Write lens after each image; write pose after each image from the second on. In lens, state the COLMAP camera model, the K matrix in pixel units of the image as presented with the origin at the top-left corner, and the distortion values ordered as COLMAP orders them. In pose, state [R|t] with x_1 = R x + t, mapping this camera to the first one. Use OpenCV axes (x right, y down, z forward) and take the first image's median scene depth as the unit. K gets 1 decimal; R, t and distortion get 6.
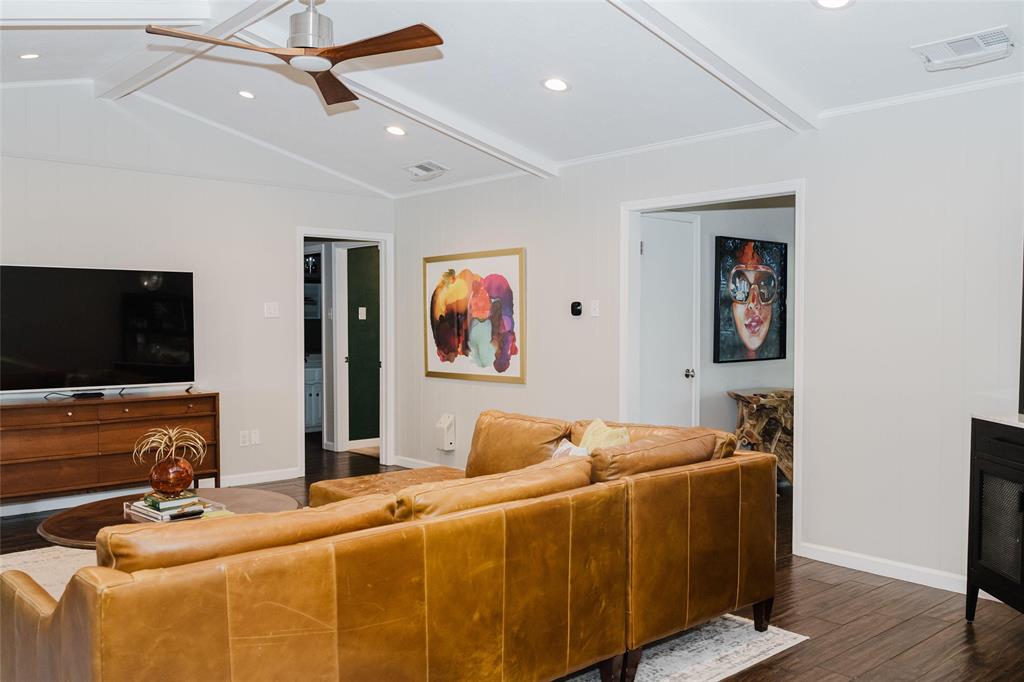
lens RADIAL K [[863.4, 0, 512.0], [0, 863.4, 341.0], [0, 0, 1]] dist [0.000830, 0.001975]
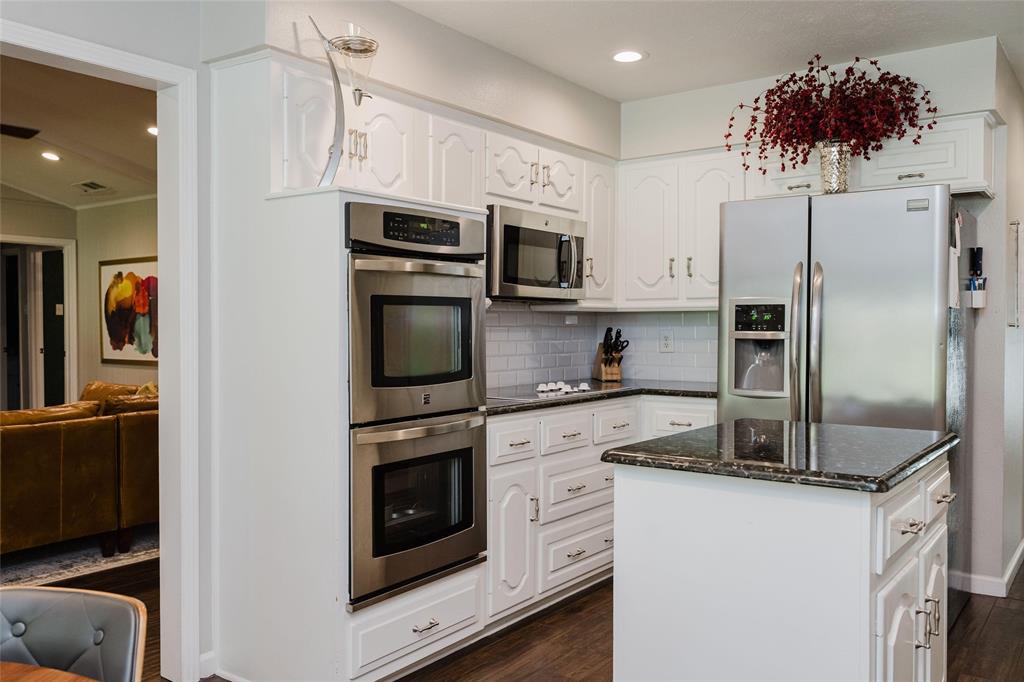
lens RADIAL K [[863.4, 0, 512.0], [0, 863.4, 341.0], [0, 0, 1]] dist [0.000830, 0.001975]
pose [[0.979680, -0.003560, 0.200535, 0.218994], [0.003926, 0.999991, -0.001429, 0.015630], [-0.200528, 0.002188, 0.979685, -0.267415]]
